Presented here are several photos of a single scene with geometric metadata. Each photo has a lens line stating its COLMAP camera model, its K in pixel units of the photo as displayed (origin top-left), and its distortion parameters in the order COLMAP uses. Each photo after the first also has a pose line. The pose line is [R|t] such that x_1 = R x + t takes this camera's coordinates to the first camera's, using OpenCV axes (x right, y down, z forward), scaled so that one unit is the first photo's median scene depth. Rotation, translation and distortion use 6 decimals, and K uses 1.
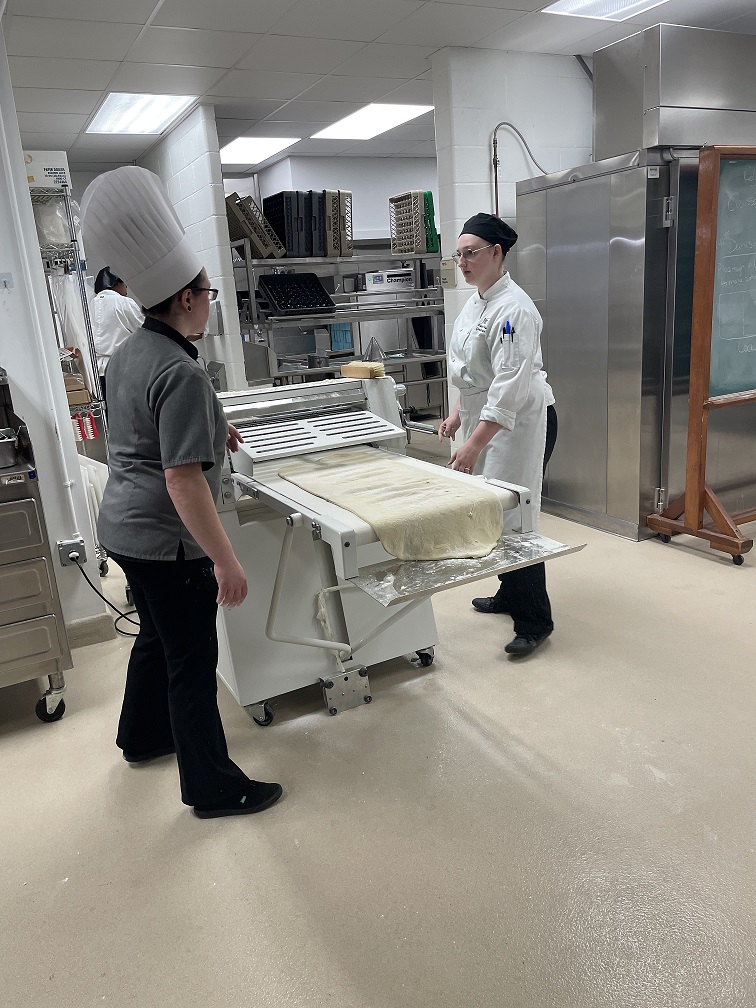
lens RADIAL K [[761.2, 0, 378.0], [0, 761.2, 504.0], [0, 0, 1]] dist [0.083662, -0.105237]
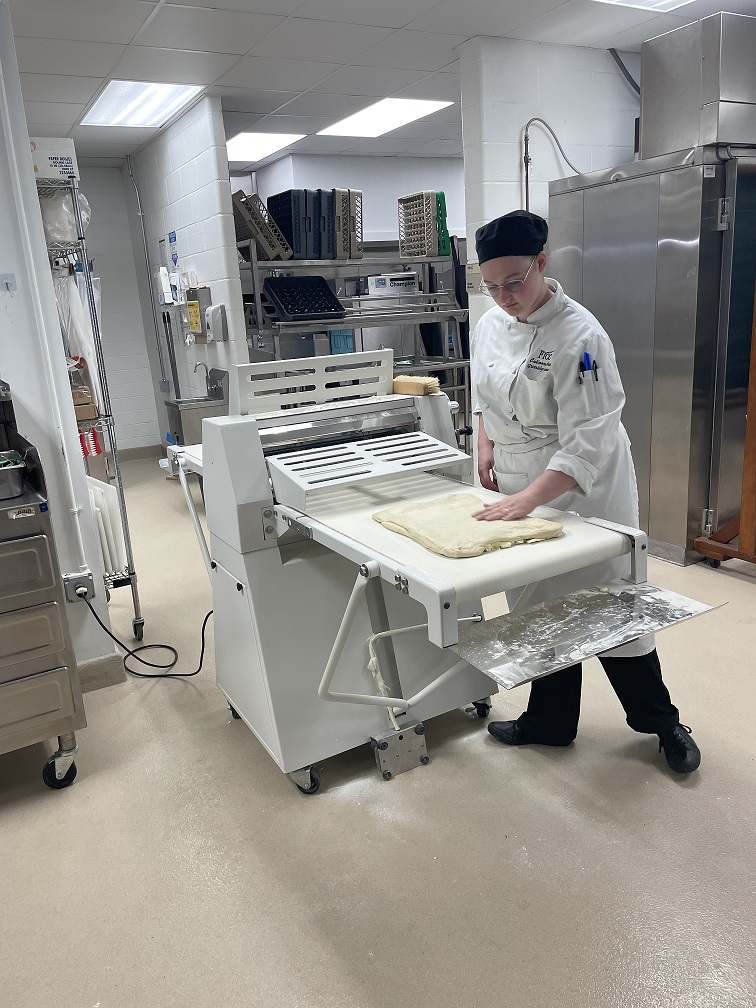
lens RADIAL K [[759.8, 0, 378.2], [0, 759.8, 499.8], [0, 0, 1]] dist [0.088857, -0.115662]
pose [[0.999549, 0.000273, 0.030041, -0.061574], [-0.000019, 0.999964, -0.008468, -0.024071], [-0.030043, 0.008464, 0.999513, 0.078544]]
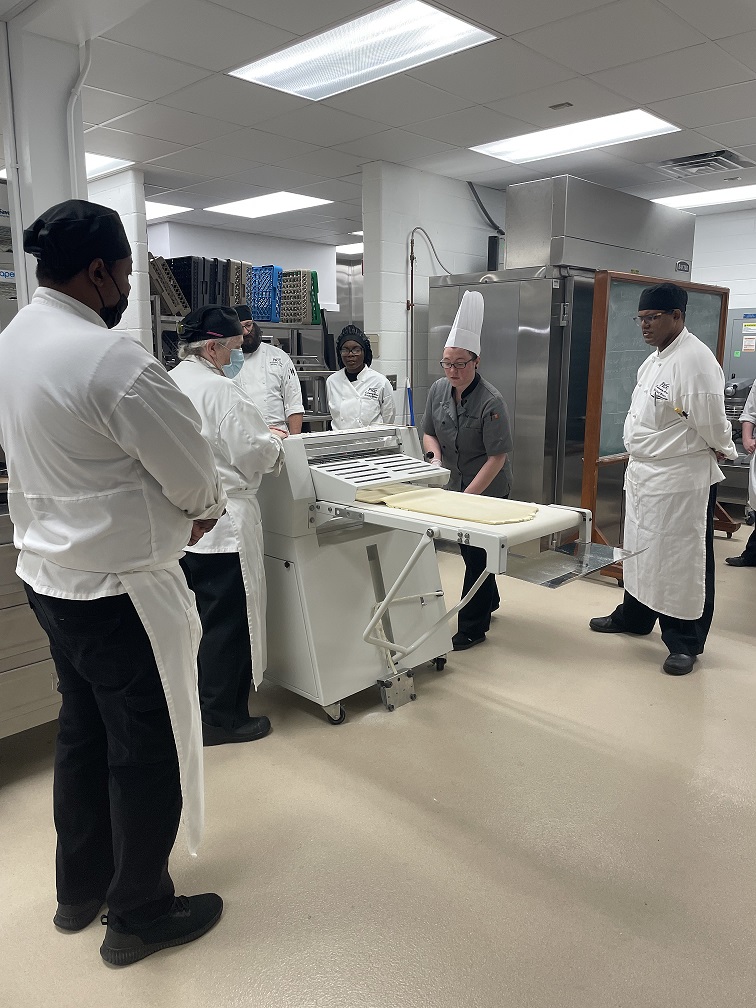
lens RADIAL K [[760.6, 0, 385.3], [0, 760.6, 498.7], [0, 0, 1]] dist [0.085721, -0.116160]
pose [[0.946151, 0.016557, 0.323301, -0.290042], [0.013683, 0.995754, -0.091037, 0.038851], [-0.323436, 0.090558, 0.941907, -0.078283]]
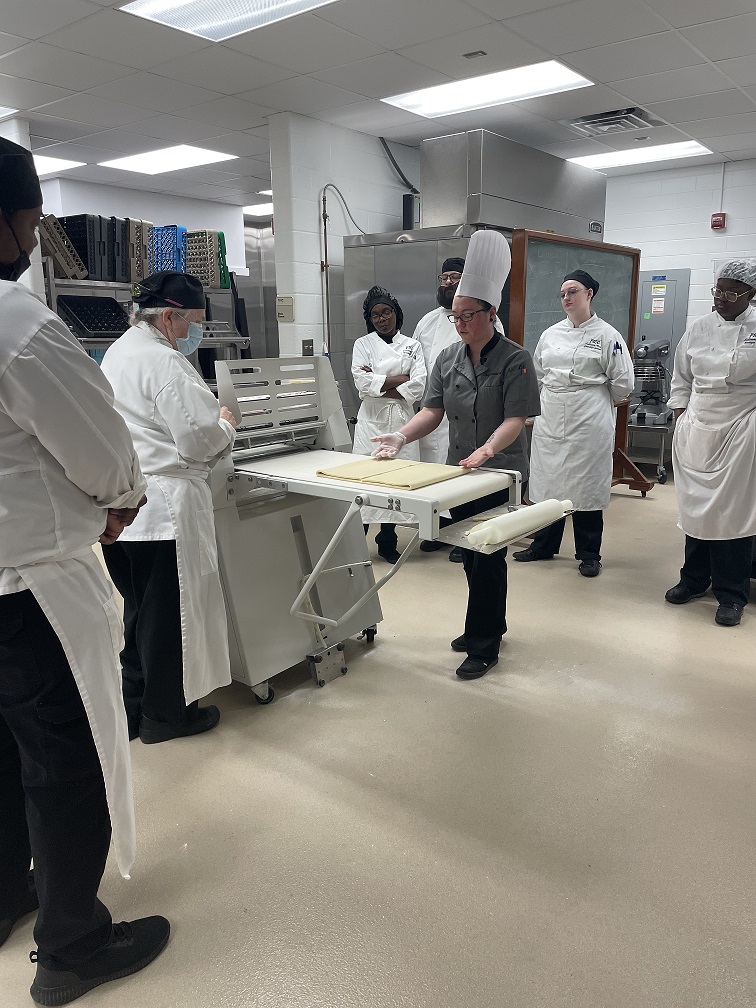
lens RADIAL K [[763.1, 0, 383.1], [0, 763.1, 498.2], [0, 0, 1]] dist [0.084049, -0.110541]
pose [[0.907110, -0.027632, 0.419985, -0.286190], [0.053856, 0.997260, -0.050709, 0.040047], [-0.417433, 0.068617, 0.906113, -0.048819]]
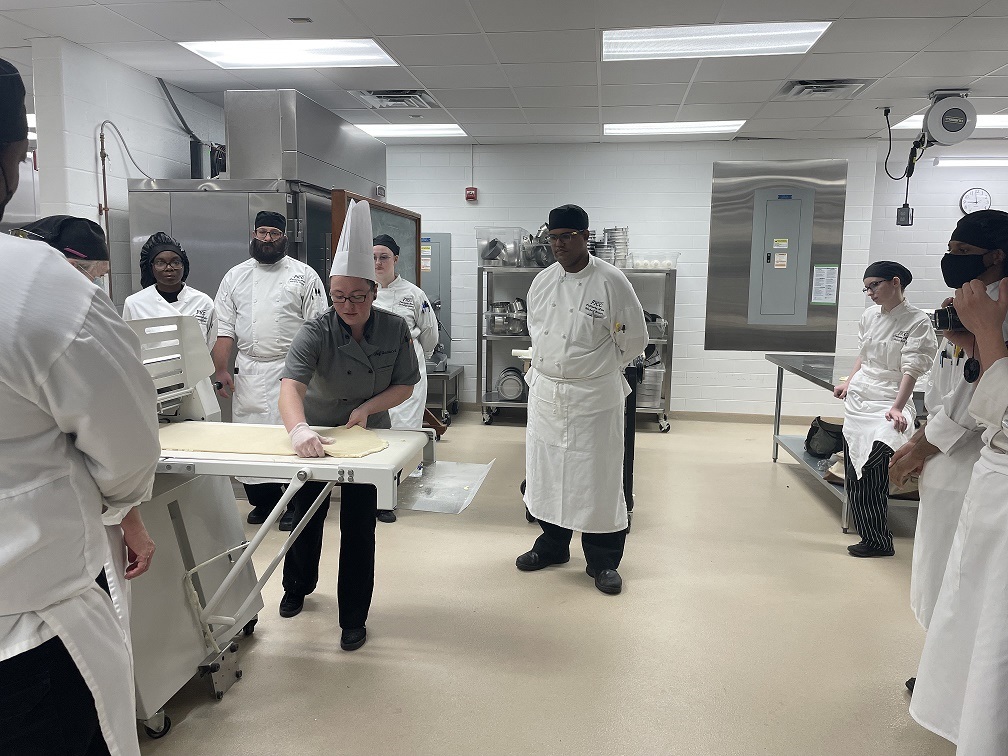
lens RADIAL K [[759.8, 0, 506.5], [0, 759.8, 364.5], [0, 0, 1]] dist [0.088857, -0.115662]
pose [[0.574683, -0.015434, 0.818231, -0.412780], [0.160701, 0.982485, -0.094336, 0.007989], [-0.802443, 0.185704, 0.567097, 0.055865]]
